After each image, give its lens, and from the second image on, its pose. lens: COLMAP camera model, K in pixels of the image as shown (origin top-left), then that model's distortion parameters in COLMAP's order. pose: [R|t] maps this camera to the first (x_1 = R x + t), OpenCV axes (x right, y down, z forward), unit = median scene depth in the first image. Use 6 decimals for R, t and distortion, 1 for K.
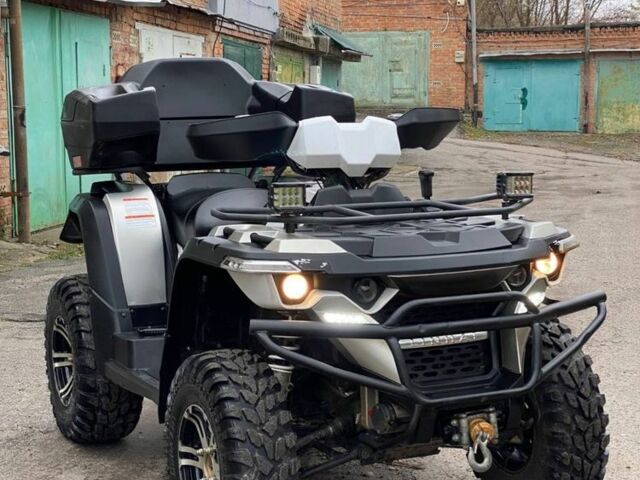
lens RADIAL K [[1284.0, 0, 320.4], [0, 1284.0, 245.3], [0, 0, 1]] dist [0.155566, 0.000000]
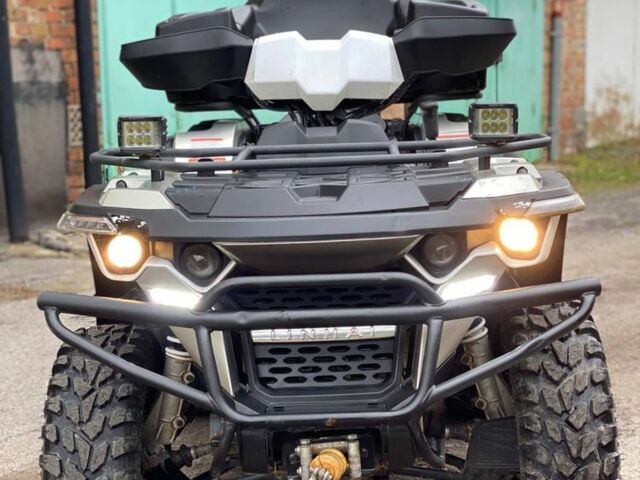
lens RADIAL K [[1292.6, 0, 321.8], [0, 1292.6, 234.2], [0, 0, 1]] dist [0.076505, 0.000000]
pose [[0.912677, 0.042272, -0.406489, 0.383807], [-0.028618, 0.998805, 0.039614, -0.011500], [0.407678, -0.024522, 0.912796, 0.329593]]
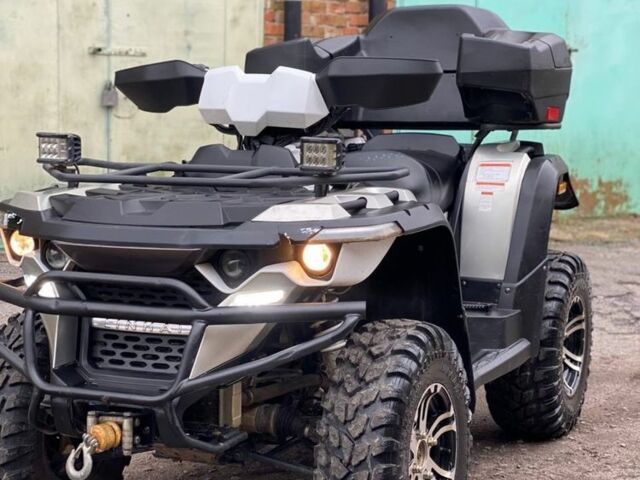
lens RADIAL K [[1292.6, 0, 318.9], [0, 1292.6, 240.5], [0, 0, 1]] dist [0.076505, 0.000000]
pose [[0.691719, 0.111618, -0.713489, 0.775242], [-0.095299, 0.993452, 0.063025, -0.048106], [0.715851, 0.024399, 0.697826, 0.476903]]
